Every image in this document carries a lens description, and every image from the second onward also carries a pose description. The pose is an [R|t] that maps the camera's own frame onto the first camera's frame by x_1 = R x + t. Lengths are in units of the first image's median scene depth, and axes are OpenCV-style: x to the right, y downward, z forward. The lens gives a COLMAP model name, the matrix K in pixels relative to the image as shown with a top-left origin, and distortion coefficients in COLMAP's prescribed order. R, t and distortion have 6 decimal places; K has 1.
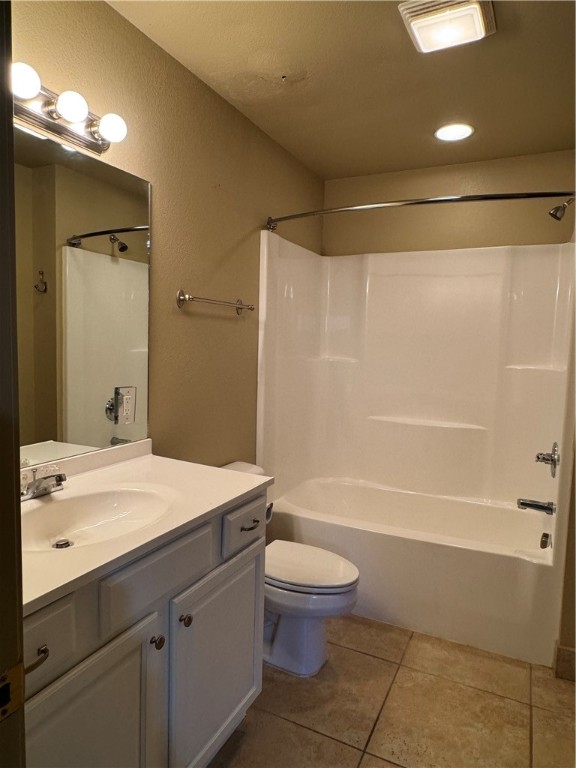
lens RADIAL K [[492.6, 0, 287.7], [0, 492.6, 378.4], [0, 0, 1]] dist [-0.004190, 0.001947]
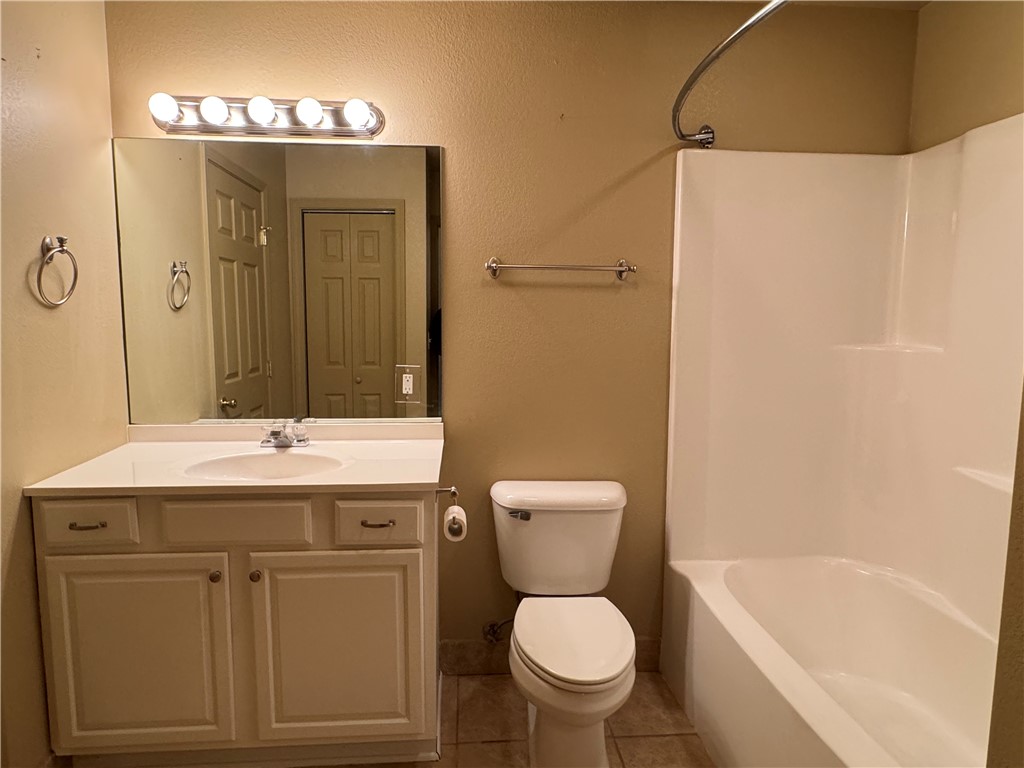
lens RADIAL K [[627.5, 0, 506.7], [0, 627.5, 382.5], [0, 0, 1]] dist [0.001331, 0.003103]
pose [[0.506112, 0.068160, -0.859770, 0.650253], [-0.055947, 0.997367, 0.046135, -0.012879], [0.860651, 0.024752, 0.508593, 0.407184]]
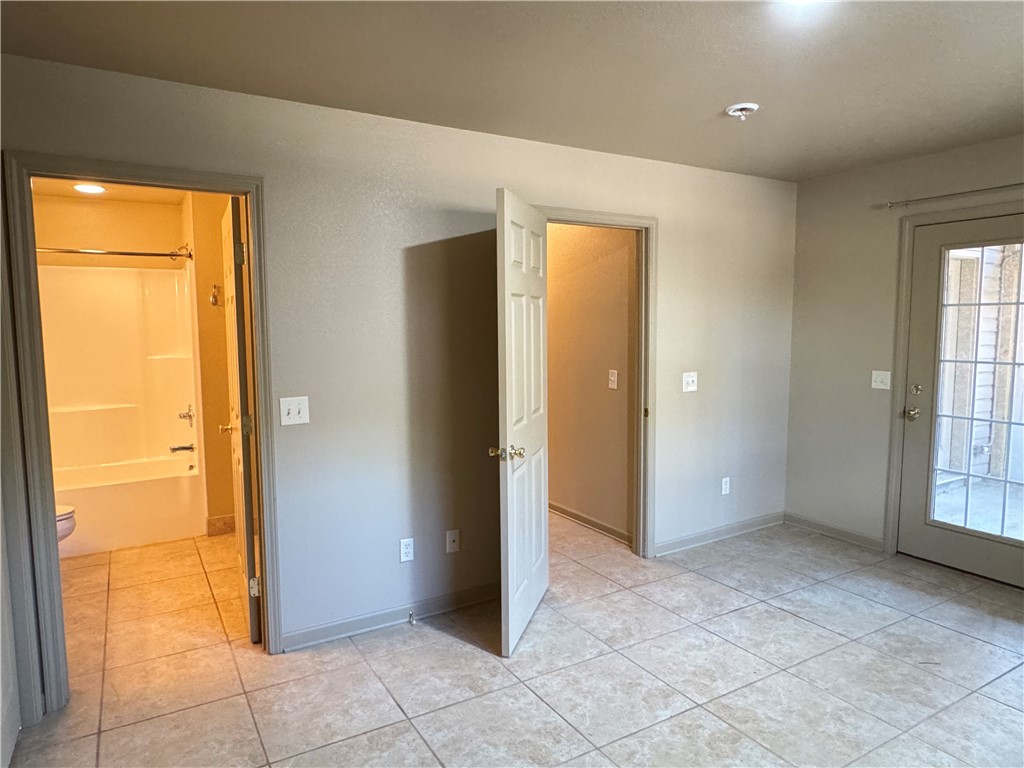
lens RADIAL K [[650.3, 0, 512.6], [0, 650.3, 383.5], [0, 0, 1]] dist [-0.002047, -0.000167]
pose [[0.542857, -0.109710, 0.832628, -0.613505], [0.087454, 0.993425, 0.073878, 0.002962], [-0.835259, 0.032711, 0.548883, -0.993824]]
